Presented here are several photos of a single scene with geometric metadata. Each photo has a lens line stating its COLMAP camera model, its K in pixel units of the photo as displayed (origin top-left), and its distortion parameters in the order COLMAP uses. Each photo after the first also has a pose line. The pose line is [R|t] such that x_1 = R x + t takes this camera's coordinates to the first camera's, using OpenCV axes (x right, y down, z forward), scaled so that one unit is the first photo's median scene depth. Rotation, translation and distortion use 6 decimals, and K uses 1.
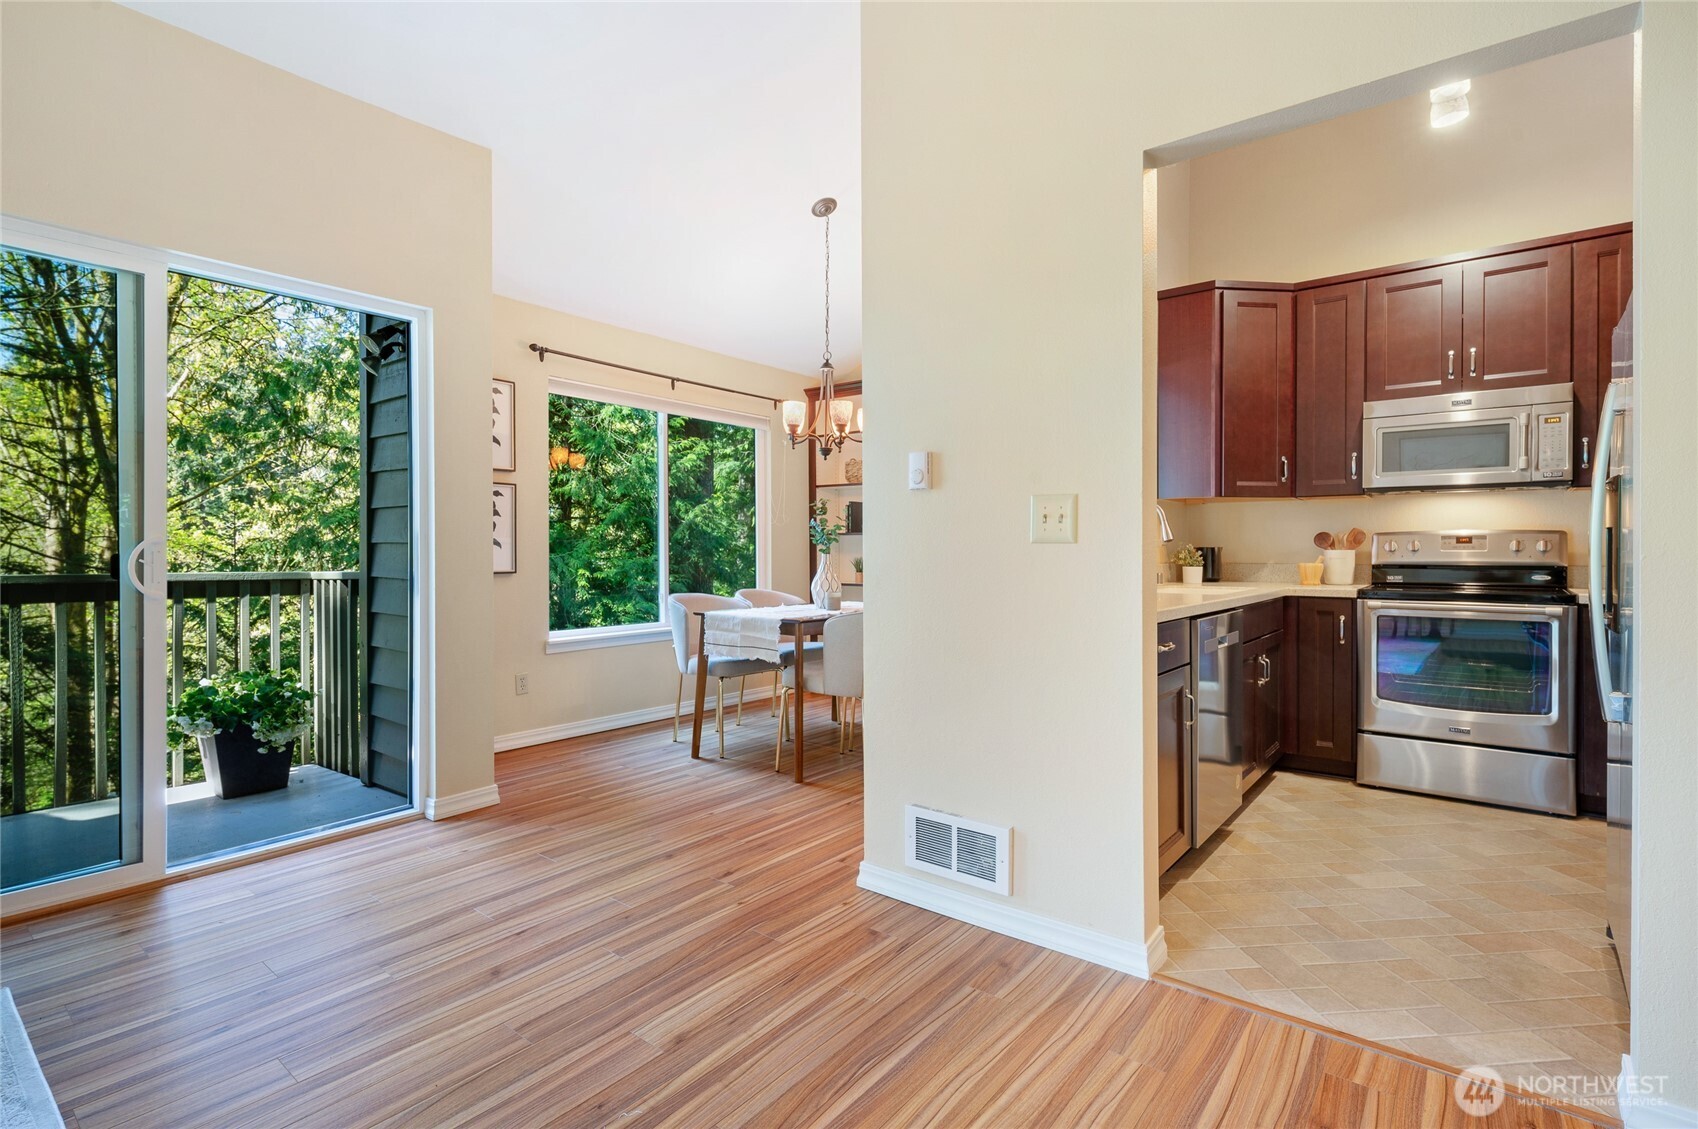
lens RADIAL K [[801.9, 0, 852.6], [0, 801.9, 556.2], [0, 0, 1]] dist [0.000453, 0.000140]
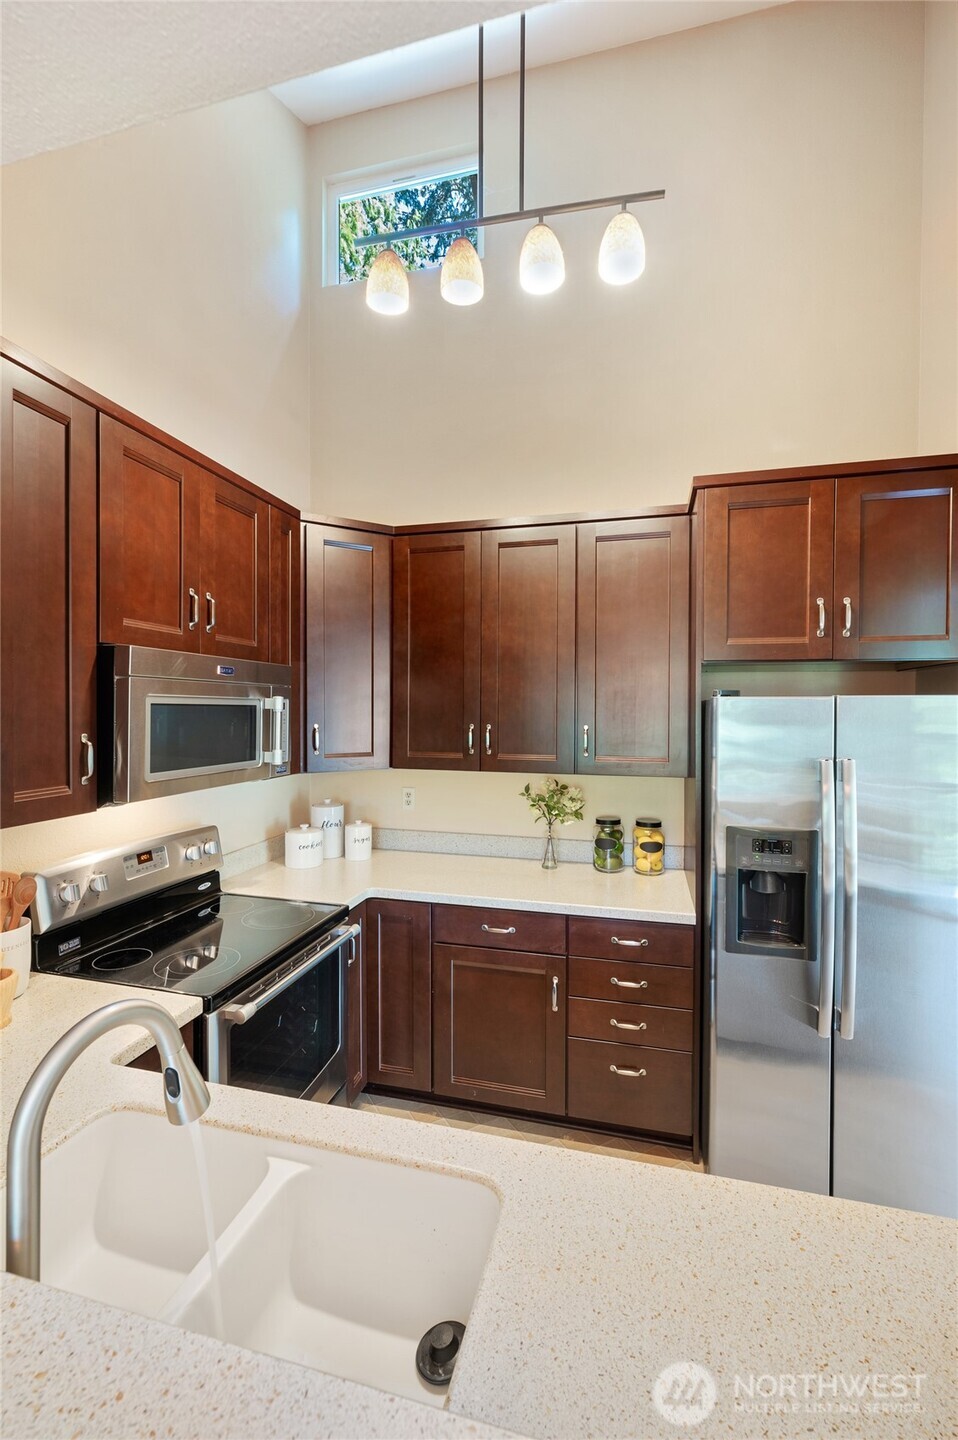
lens RADIAL K [[612.6, 0, 479.5], [0, 612.6, 715.9], [0, 0, 1]] dist [0.001276, 0.000033]
pose [[-0.396628, -0.008497, 0.917940, 0.169410], [0.007401, 0.999895, 0.012454, -0.150823], [-0.917950, 0.011733, -0.396523, 0.971959]]
